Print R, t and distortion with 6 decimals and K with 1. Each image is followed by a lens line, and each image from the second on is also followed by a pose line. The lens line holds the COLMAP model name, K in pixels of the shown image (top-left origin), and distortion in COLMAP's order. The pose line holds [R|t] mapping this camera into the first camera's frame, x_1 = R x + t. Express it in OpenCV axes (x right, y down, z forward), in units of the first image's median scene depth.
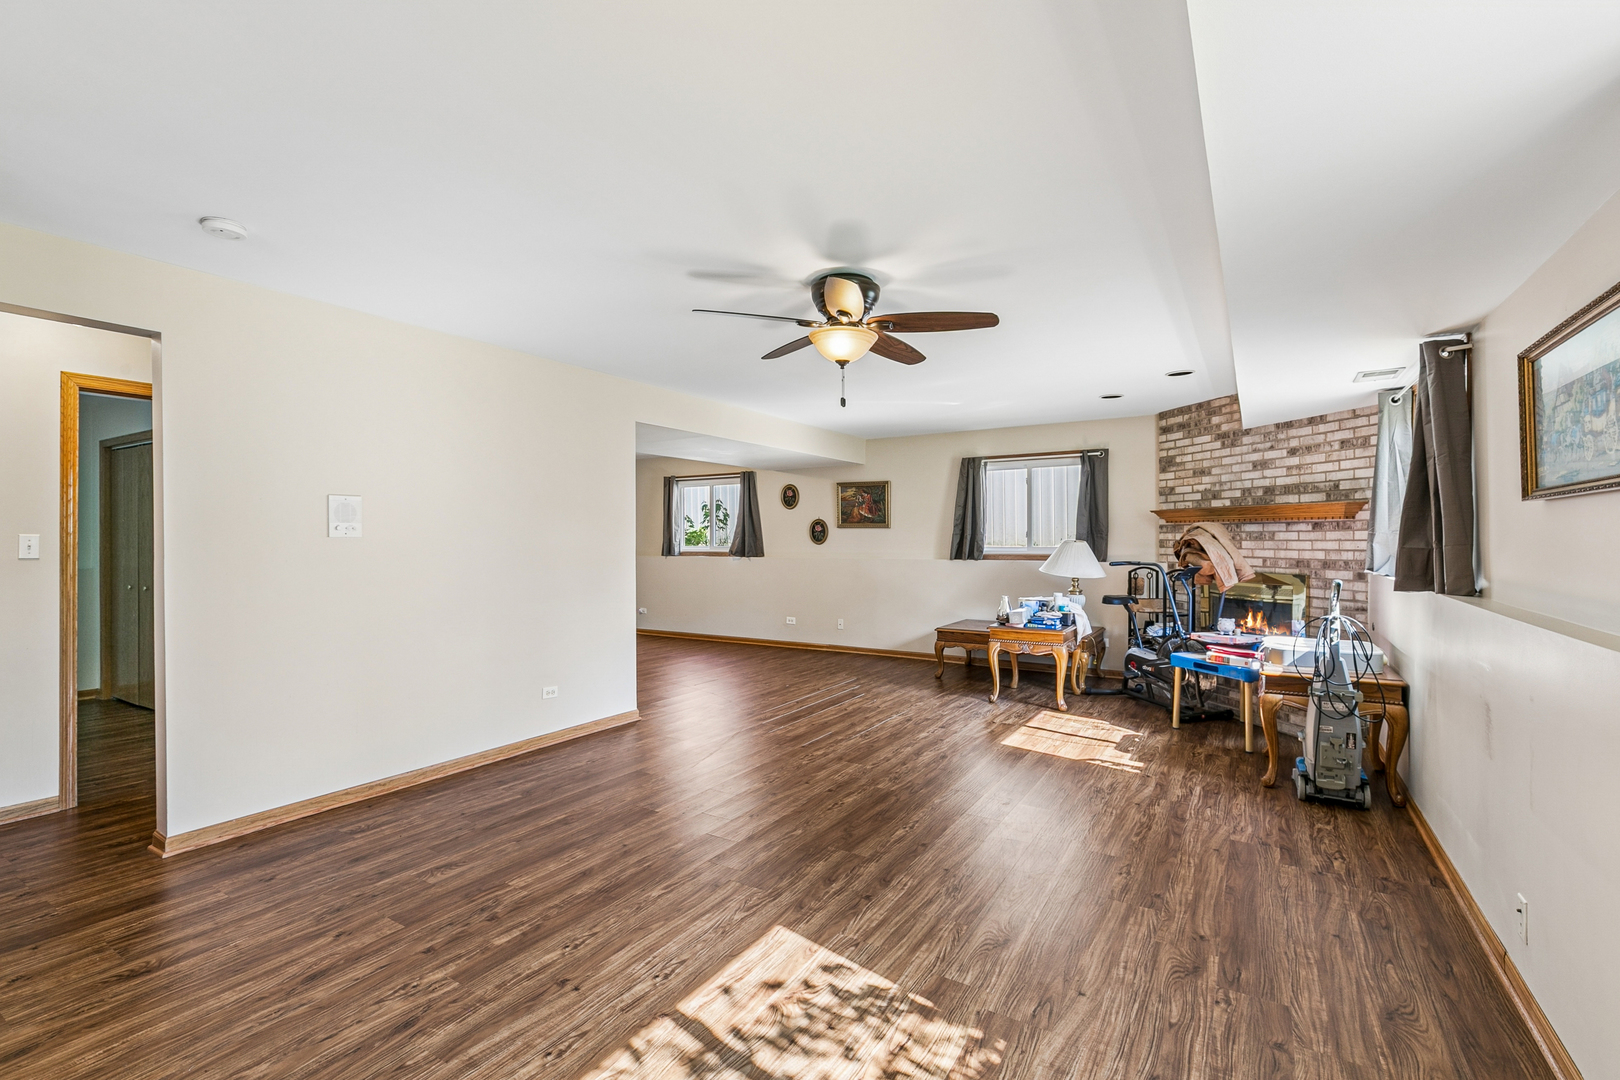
lens RADIAL K [[724.1, 0, 813.8], [0, 724.1, 538.2], [0, 0, 1]] dist [0.009761, -0.000697]
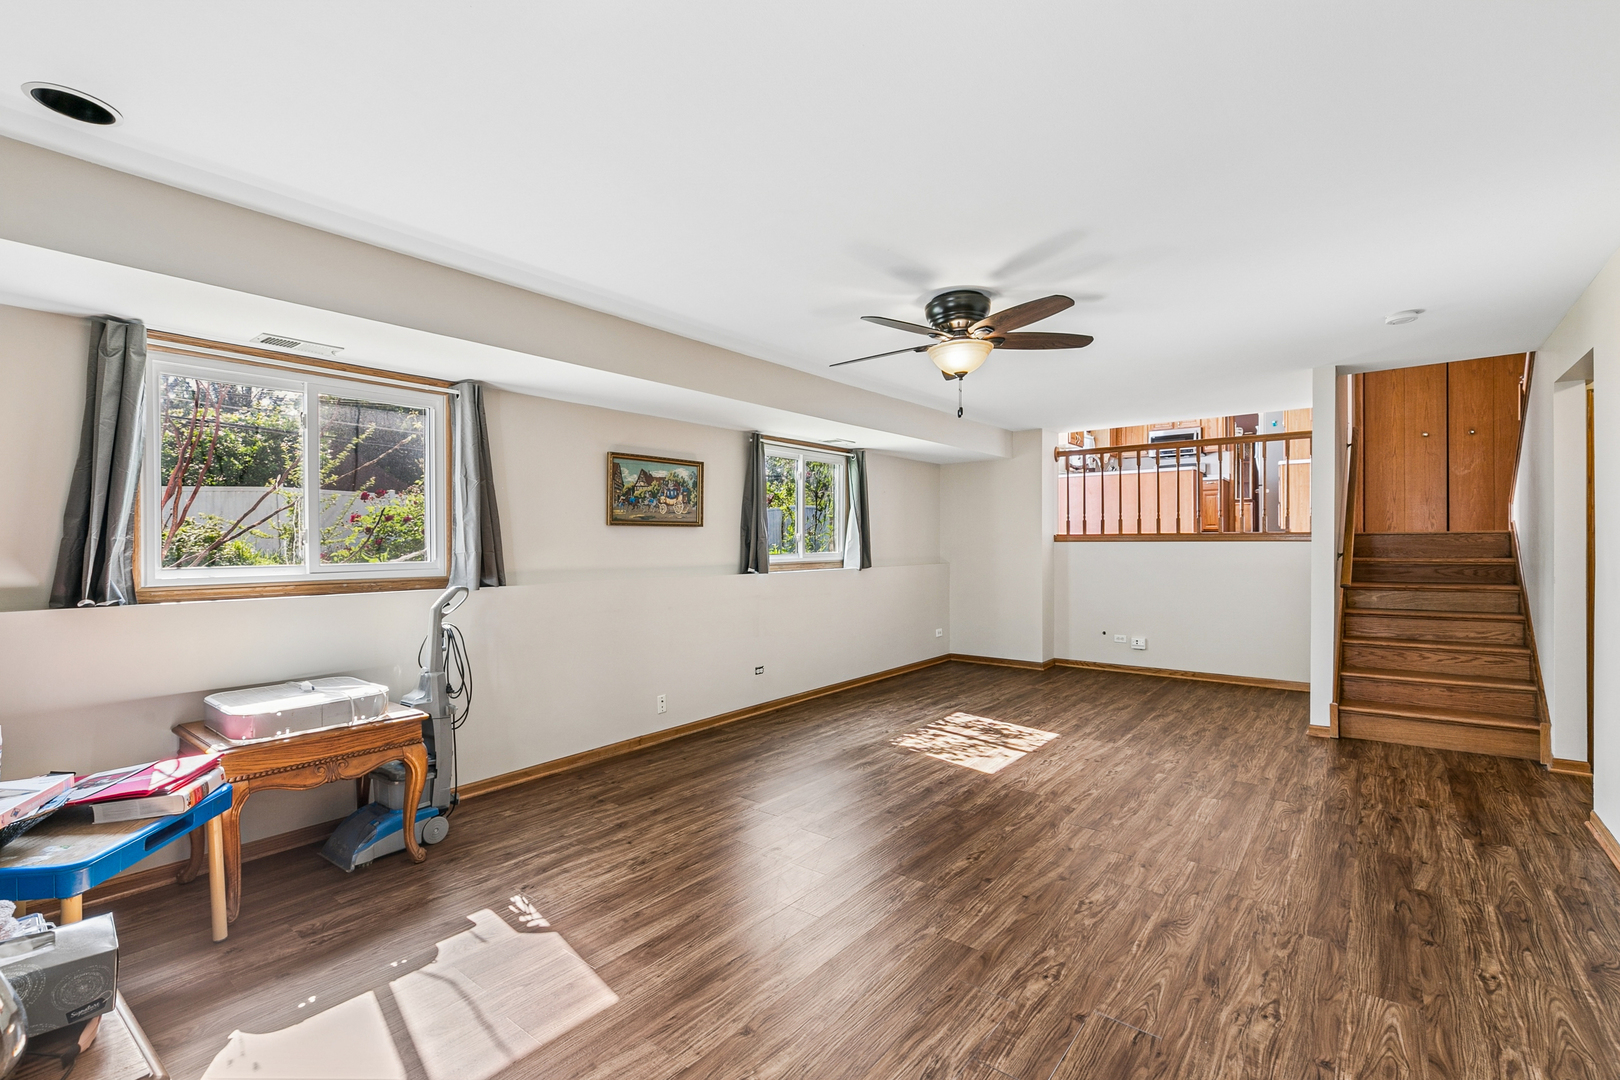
lens RADIAL K [[724.1, 0, 809.6], [0, 724.1, 543.2], [0, 0, 1]] dist [0.009761, -0.000697]
pose [[-0.992524, 0.007560, 0.121814, 0.137622], [0.007672, 0.999970, 0.000452, 0.001378], [-0.121807, 0.001383, -0.992553, 2.188705]]
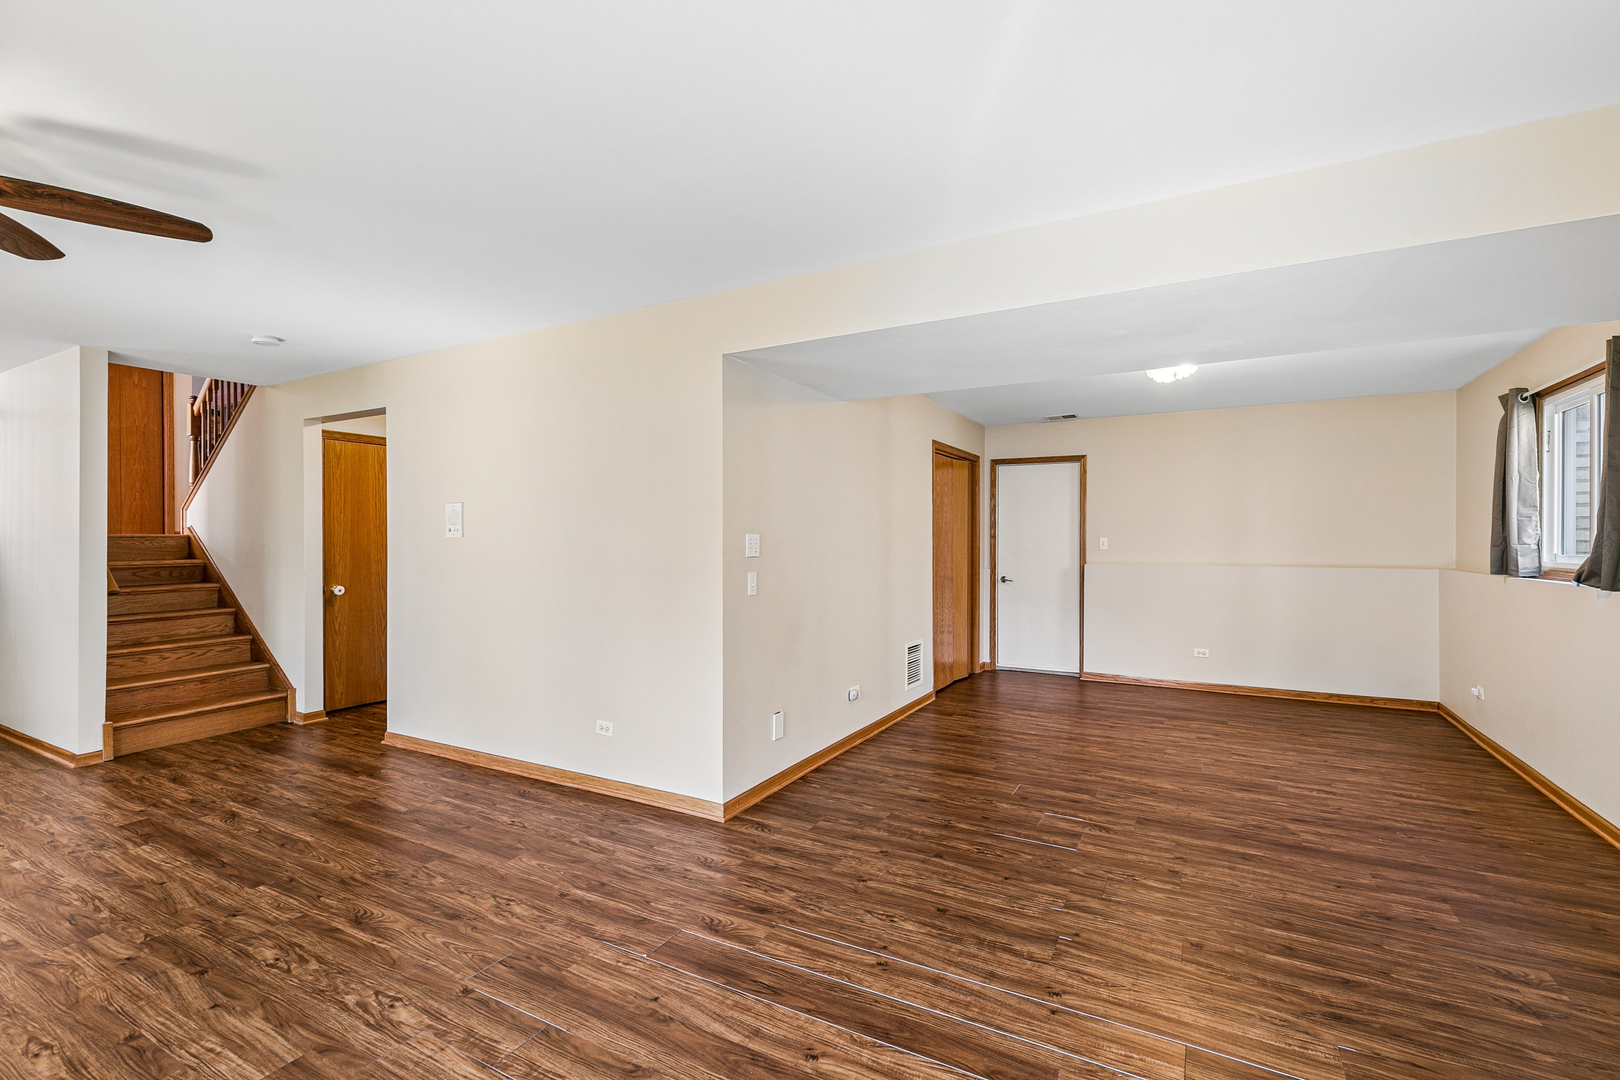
lens RADIAL K [[724.1, 0, 806.4], [0, 724.1, 540.5], [0, 0, 1]] dist [0.009761, -0.000697]
pose [[0.037795, 0.001349, -0.999285, 0.682354], [0.003991, 0.999991, 0.001501, 0.004217], [0.999278, -0.004045, 0.037789, 1.804298]]
